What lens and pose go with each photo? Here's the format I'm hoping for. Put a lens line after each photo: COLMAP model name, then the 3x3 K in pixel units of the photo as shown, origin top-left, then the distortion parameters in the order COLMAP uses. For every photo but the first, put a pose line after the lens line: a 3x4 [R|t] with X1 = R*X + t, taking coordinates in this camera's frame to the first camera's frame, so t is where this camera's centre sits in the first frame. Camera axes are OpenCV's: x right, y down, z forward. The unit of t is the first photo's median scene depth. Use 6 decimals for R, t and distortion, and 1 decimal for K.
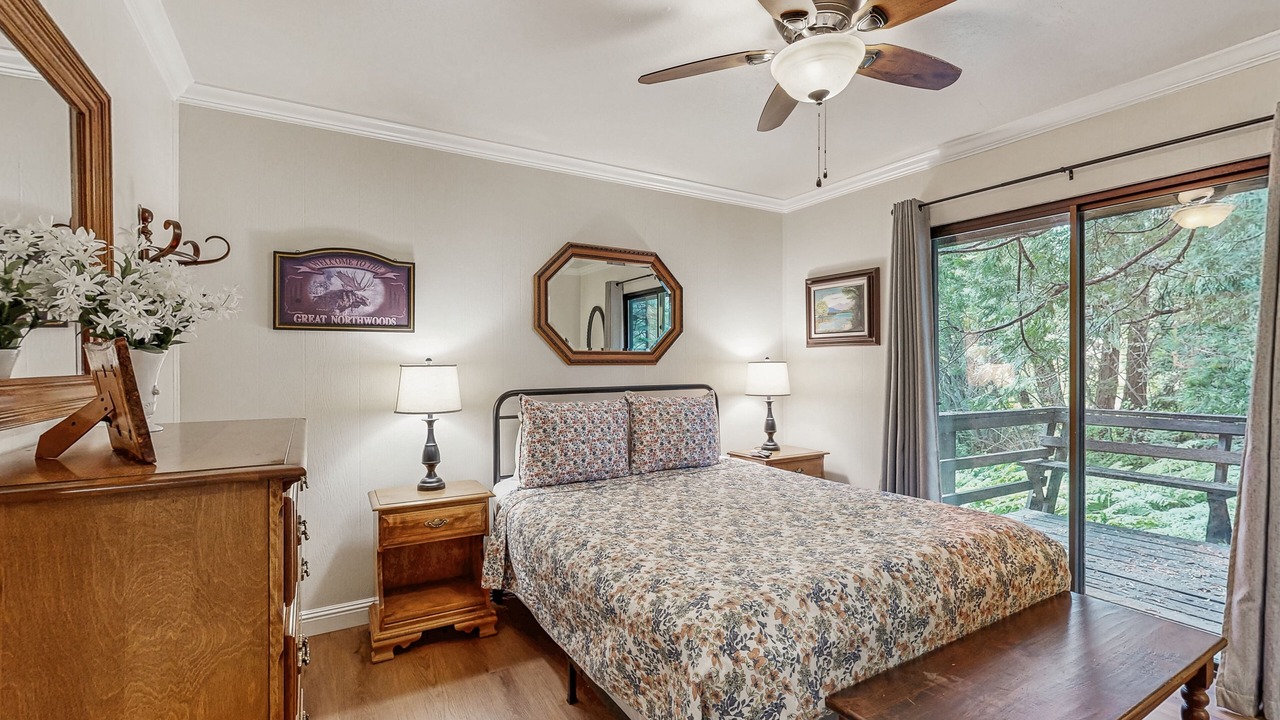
lens RADIAL K [[558.7, 0, 639.3], [0, 558.7, 353.1], [0, 0, 1]] dist [-0.002474, -0.000799]
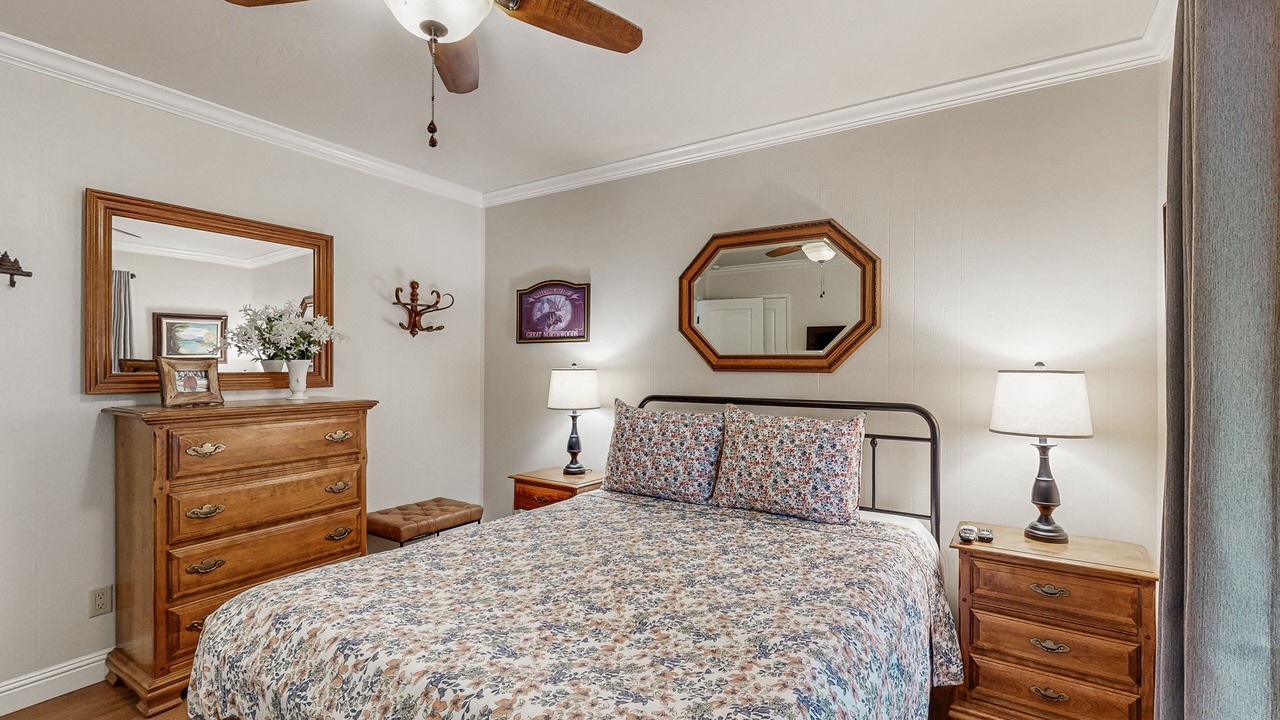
lens RADIAL K [[558.7, 0, 639.3], [0, 558.7, 353.1], [0, 0, 1]] dist [-0.002474, -0.000799]
pose [[0.443306, -0.022053, -0.896099, 0.709748], [0.000925, 0.999708, -0.024145, 0.016198], [0.896370, 0.009874, 0.443197, 0.567299]]
